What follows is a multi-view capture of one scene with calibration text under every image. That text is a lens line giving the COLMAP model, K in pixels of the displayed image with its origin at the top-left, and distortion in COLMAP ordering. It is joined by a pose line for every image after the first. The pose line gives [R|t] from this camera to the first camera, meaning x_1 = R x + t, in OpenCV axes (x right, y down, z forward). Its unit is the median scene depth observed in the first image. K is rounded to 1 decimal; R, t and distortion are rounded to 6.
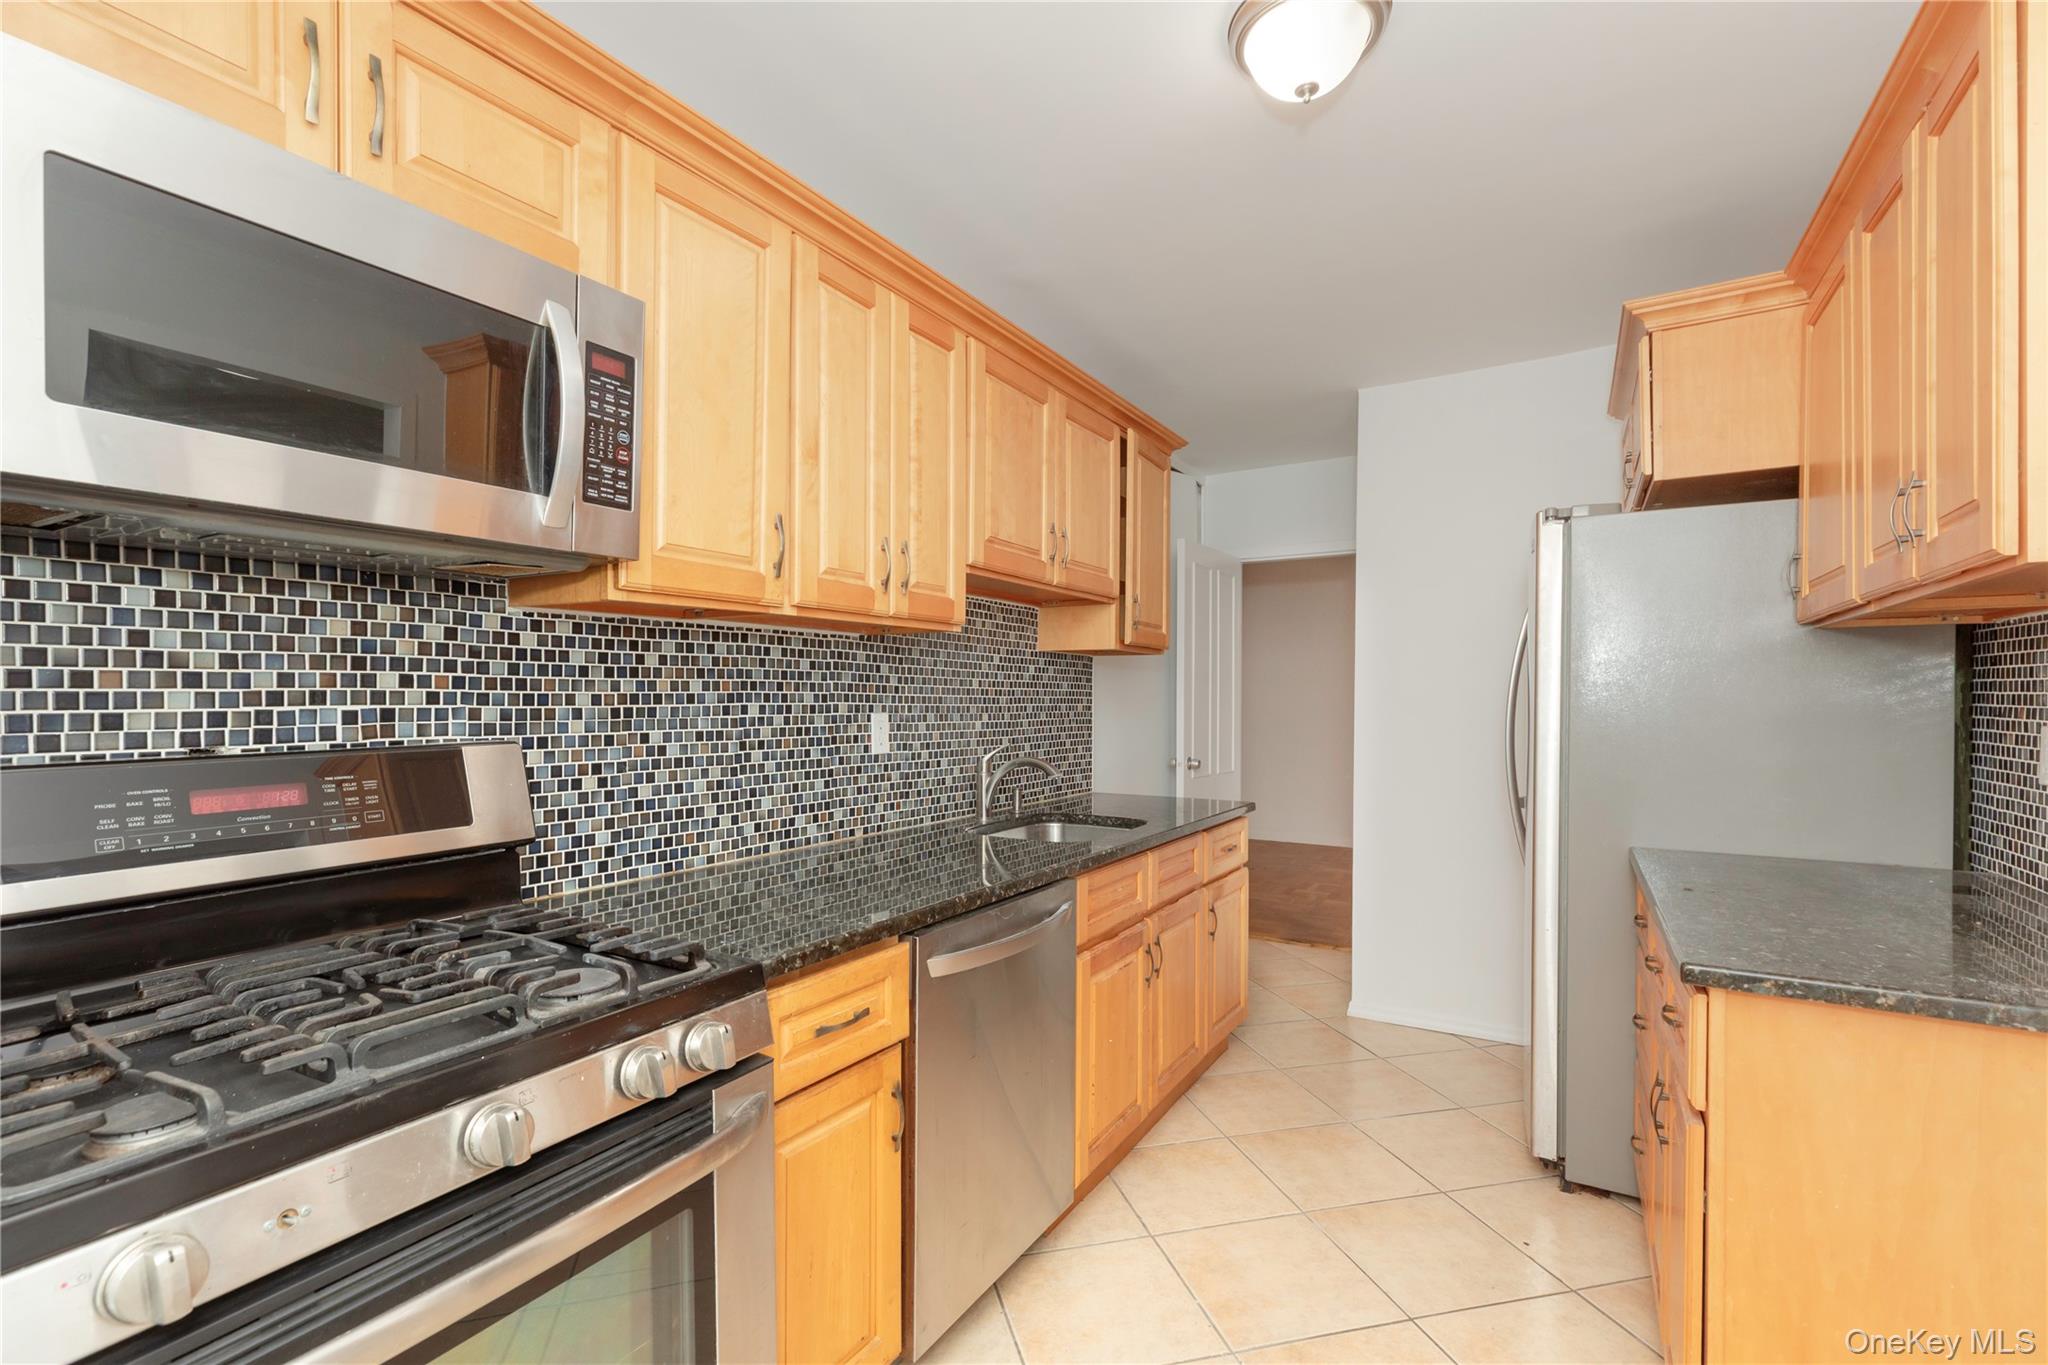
lens RADIAL K [[927.0, 0, 1007.1], [0, 927.0, 693.8], [0, 0, 1]] dist [0.015714, -0.002760]
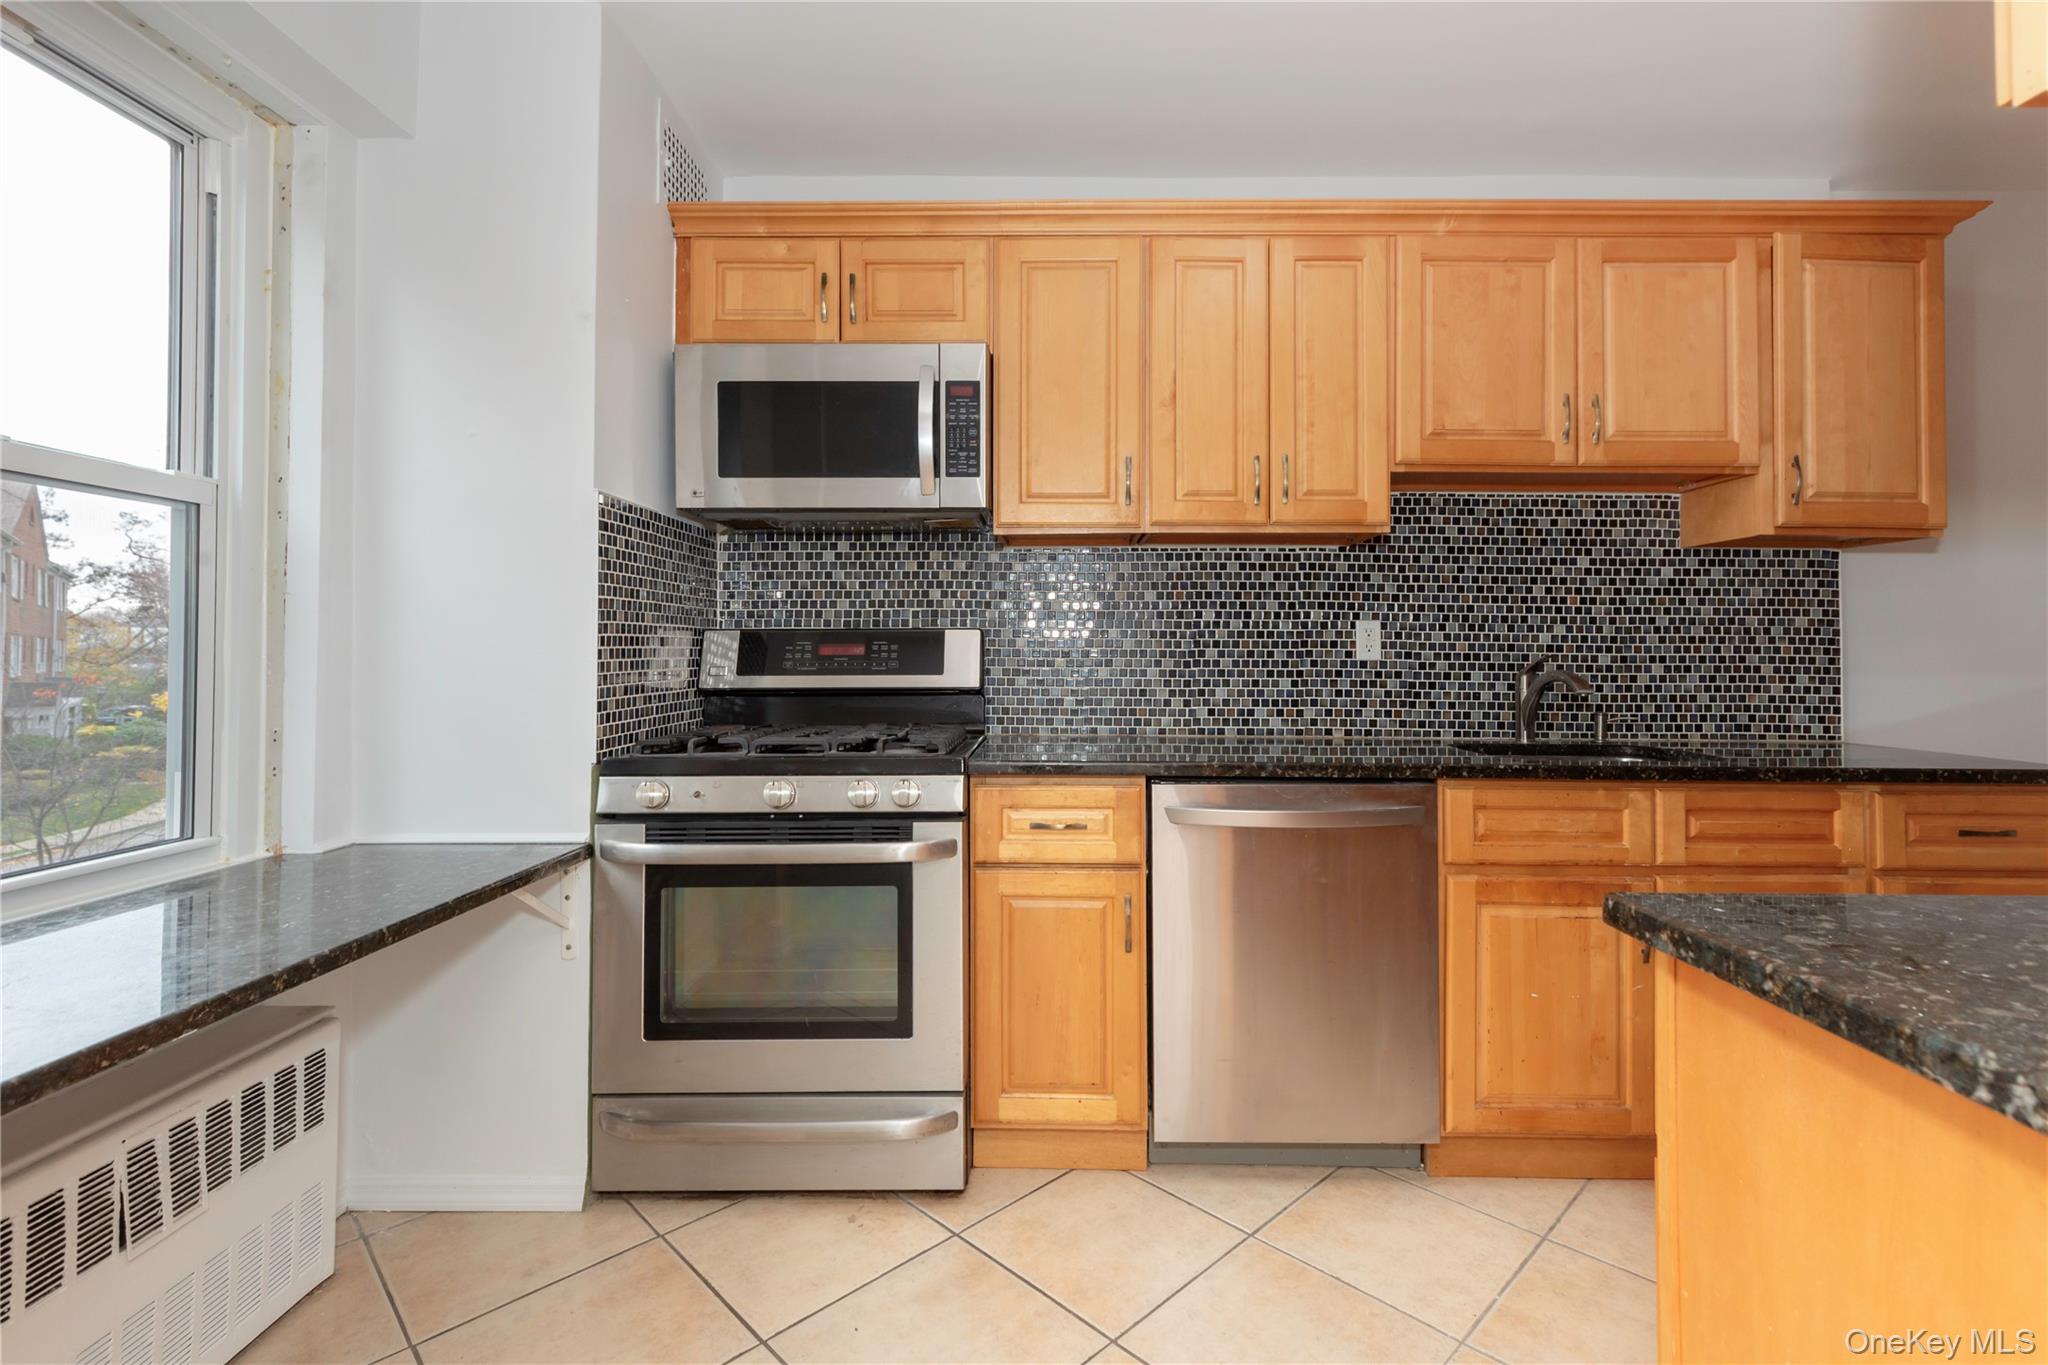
lens RADIAL K [[927.0, 0, 1038.6], [0, 927.0, 619.8], [0, 0, 1]] dist [0.015714, -0.002760]
pose [[0.519976, -0.028934, -0.853691, 0.671831], [-0.001657, 0.999390, -0.034881, 0.068673], [0.854179, 0.019551, 0.519611, 0.185433]]
